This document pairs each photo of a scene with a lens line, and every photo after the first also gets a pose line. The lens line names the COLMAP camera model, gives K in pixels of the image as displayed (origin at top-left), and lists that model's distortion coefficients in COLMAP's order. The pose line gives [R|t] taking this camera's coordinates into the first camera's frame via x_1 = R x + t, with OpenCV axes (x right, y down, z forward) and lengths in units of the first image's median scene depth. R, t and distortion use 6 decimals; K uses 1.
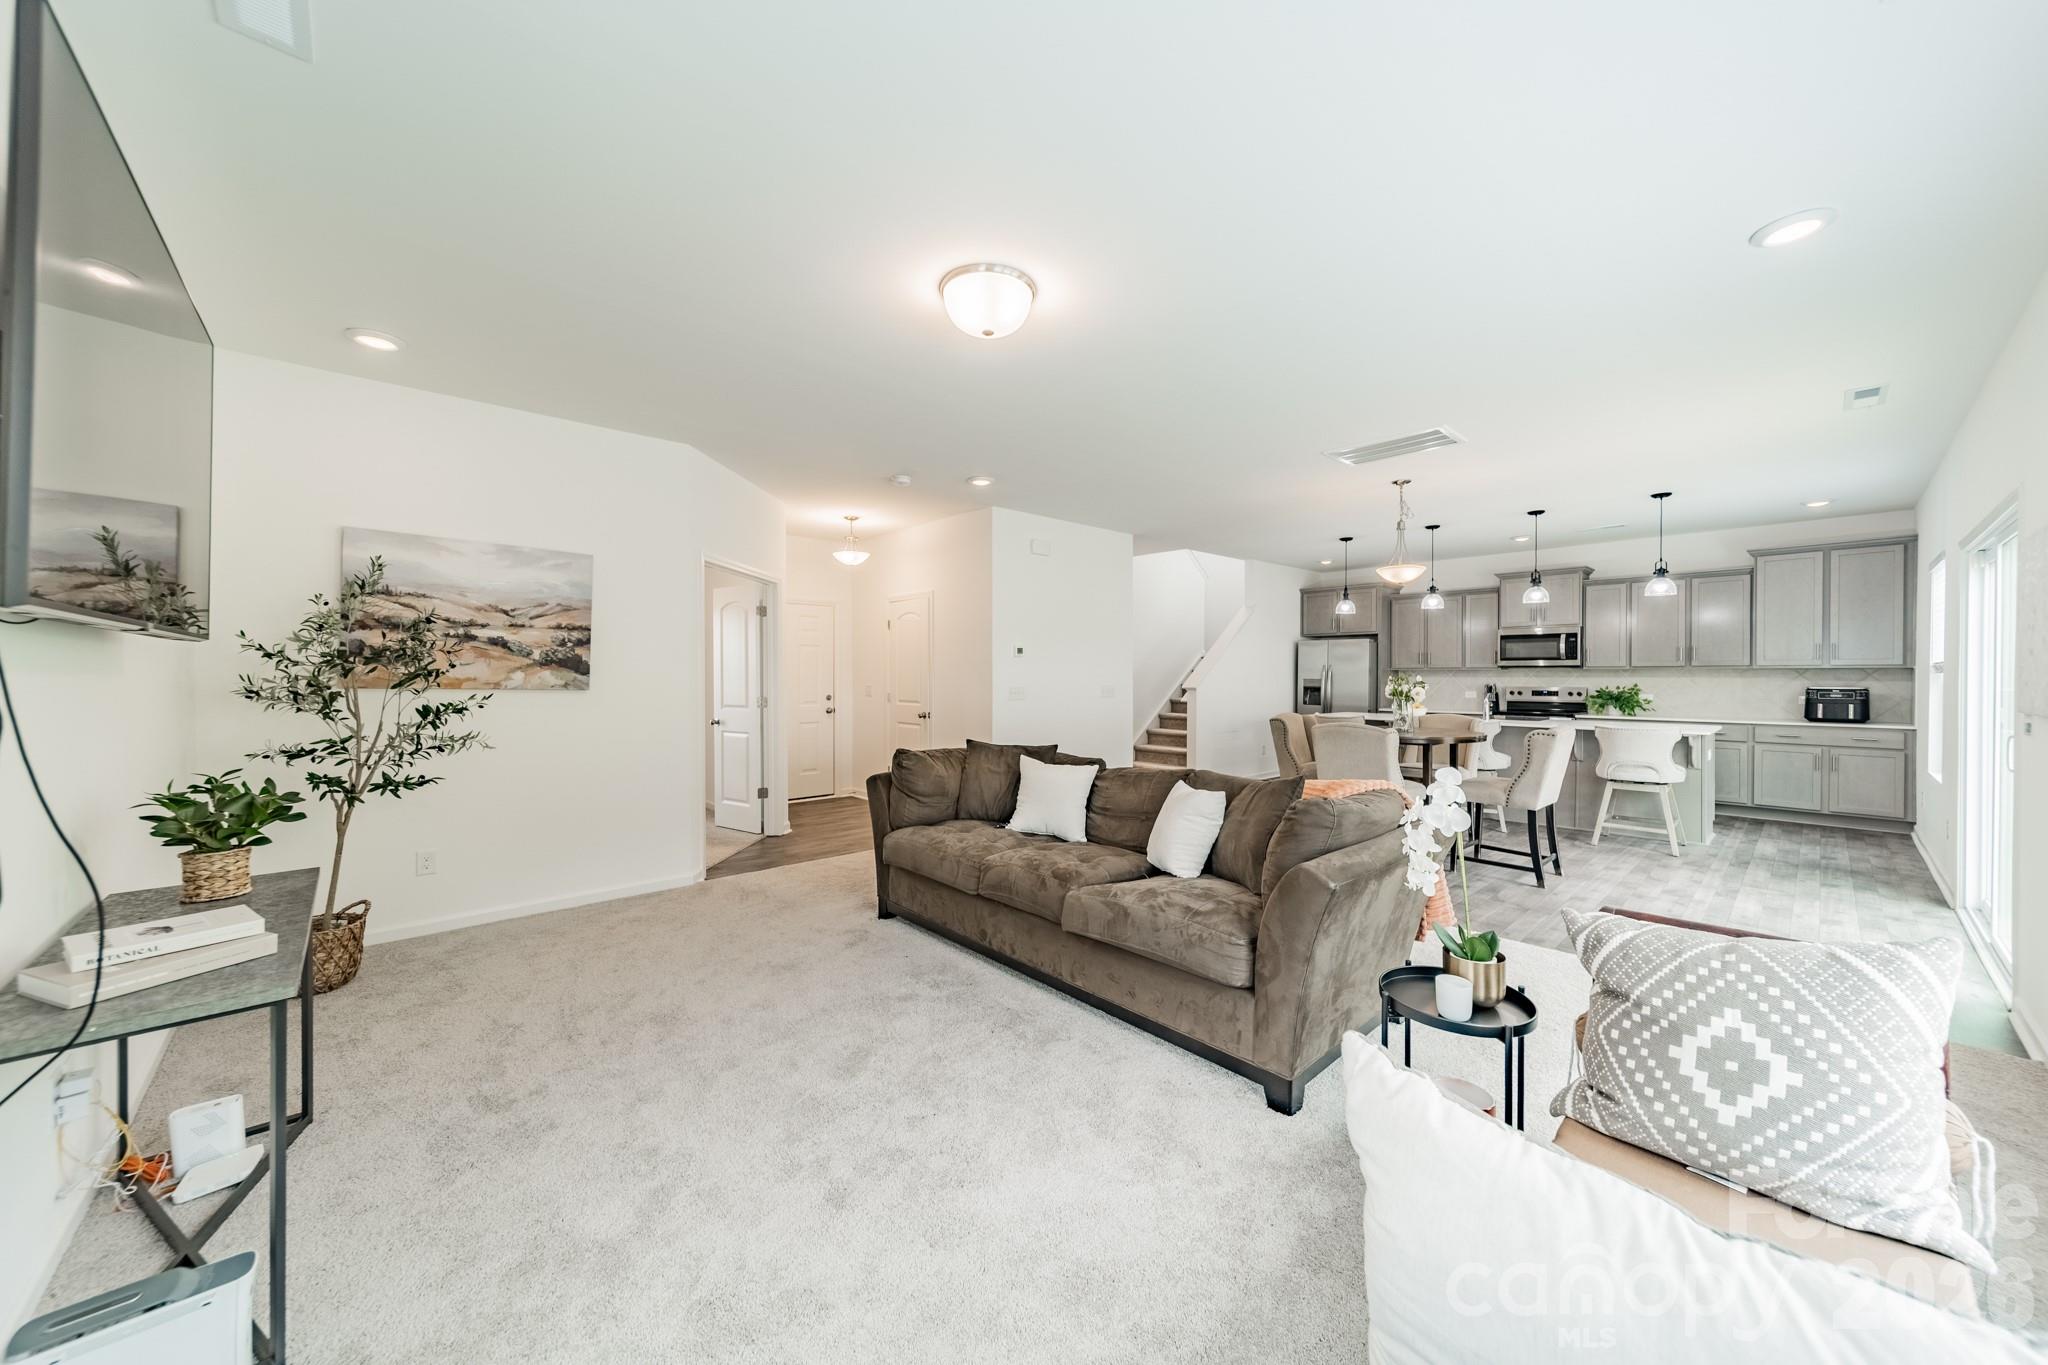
lens RADIAL K [[726.9, 0, 1034.0], [0, 726.9, 678.4], [0, 0, 1]] dist [0.007051, -0.000085]
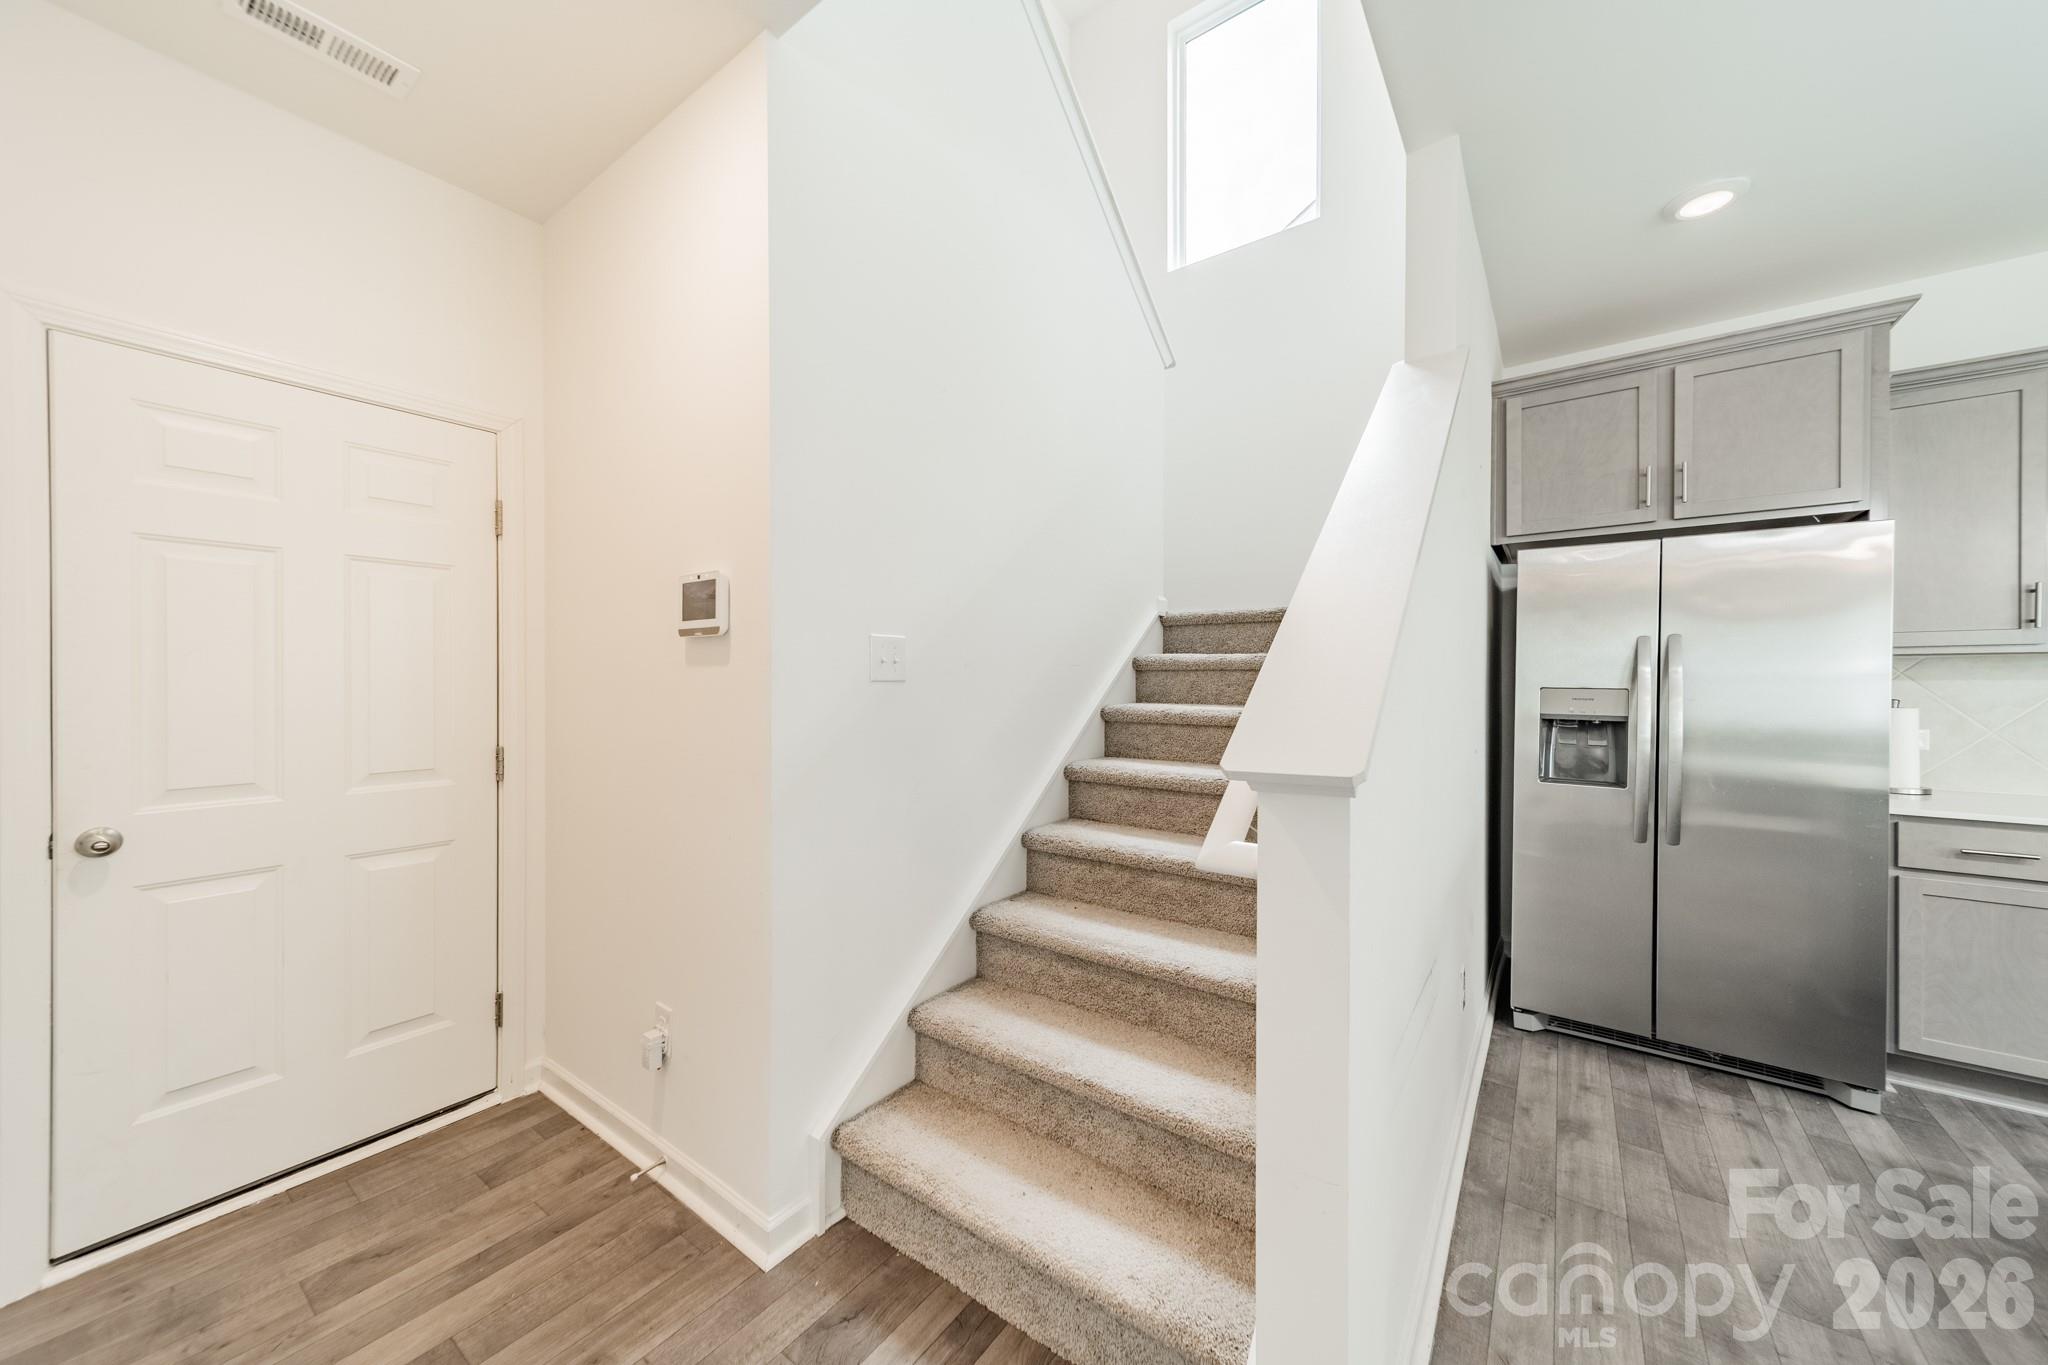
lens RADIAL K [[719.6, 0, 1048.1], [0, 719.6, 691.4], [0, 0, 1]] dist [0.008249, 0.000030]
pose [[0.980506, -0.000893, 0.196485, 0.164699], [0.000345, 0.999996, 0.002824, 0.001654], [-0.196487, -0.002701, 0.980503, 0.945459]]
